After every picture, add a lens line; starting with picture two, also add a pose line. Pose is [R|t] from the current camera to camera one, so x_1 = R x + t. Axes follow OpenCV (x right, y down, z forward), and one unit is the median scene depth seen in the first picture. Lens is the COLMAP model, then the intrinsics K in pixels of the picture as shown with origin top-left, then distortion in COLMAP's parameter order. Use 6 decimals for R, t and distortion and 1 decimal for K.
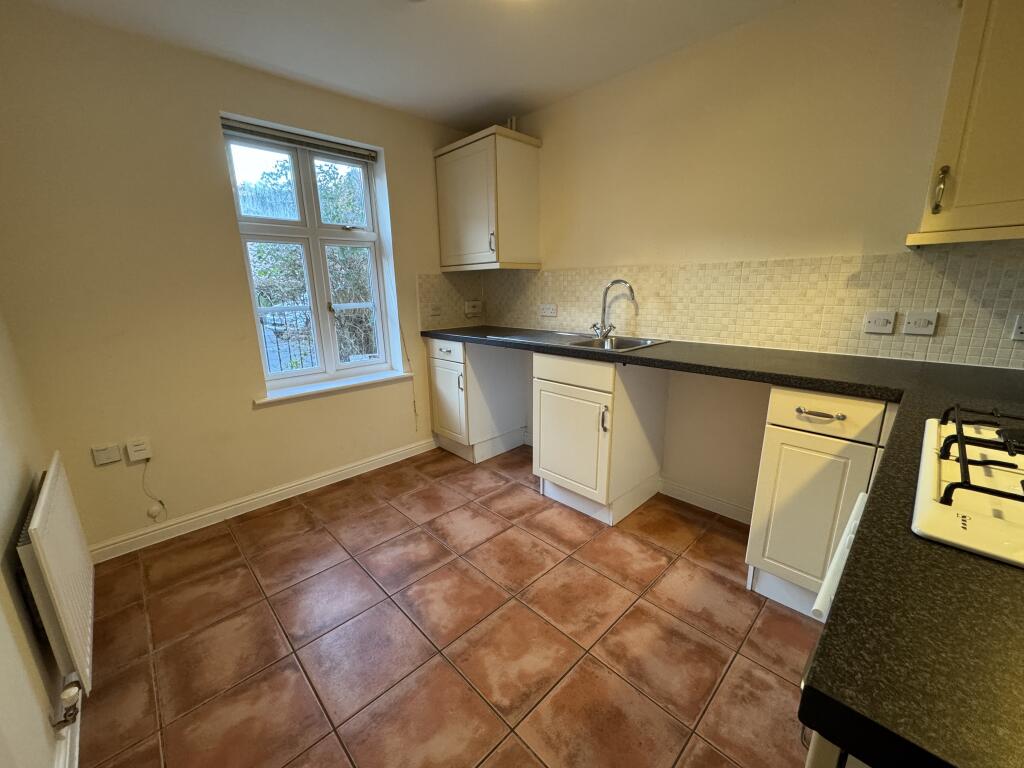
lens RADIAL K [[407.2, 0, 512.4], [0, 407.2, 386.0], [0, 0, 1]] dist [0.000020, -0.000066]
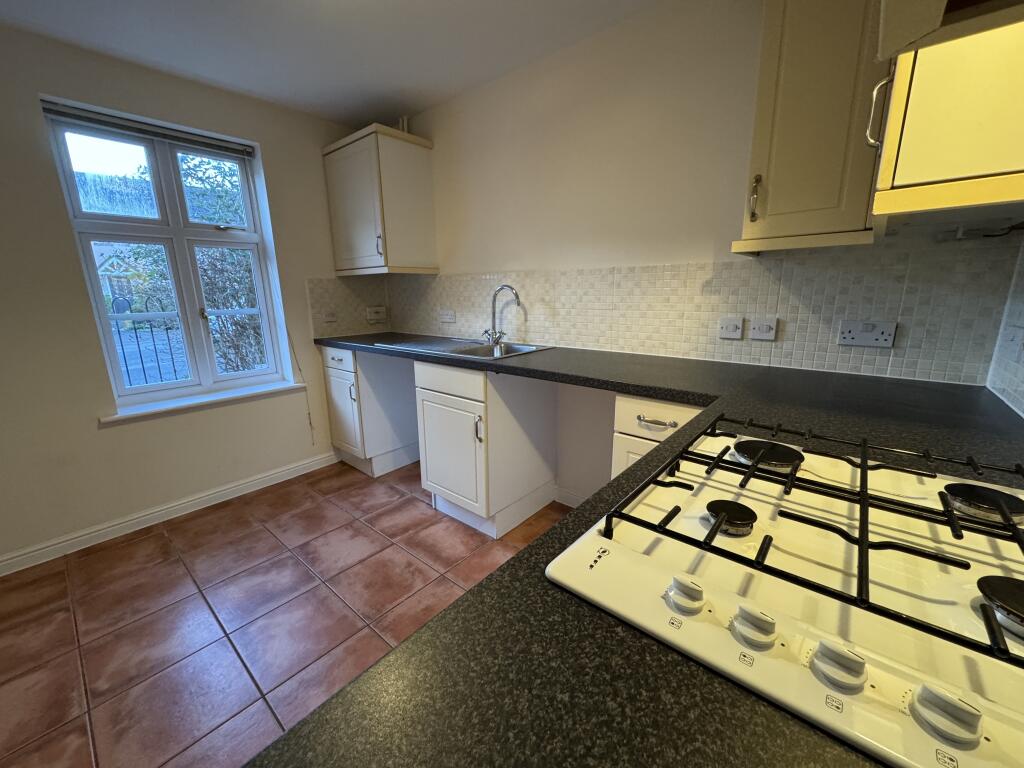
lens RADIAL K [[407.2, 0, 512.6], [0, 407.2, 386.1], [0, 0, 1]] dist [0.000020, -0.000066]
pose [[0.995531, -0.018970, 0.092512, 0.199920], [0.020000, 0.999748, -0.010222, -0.009031], [-0.092294, 0.012027, 0.995659, 0.029677]]
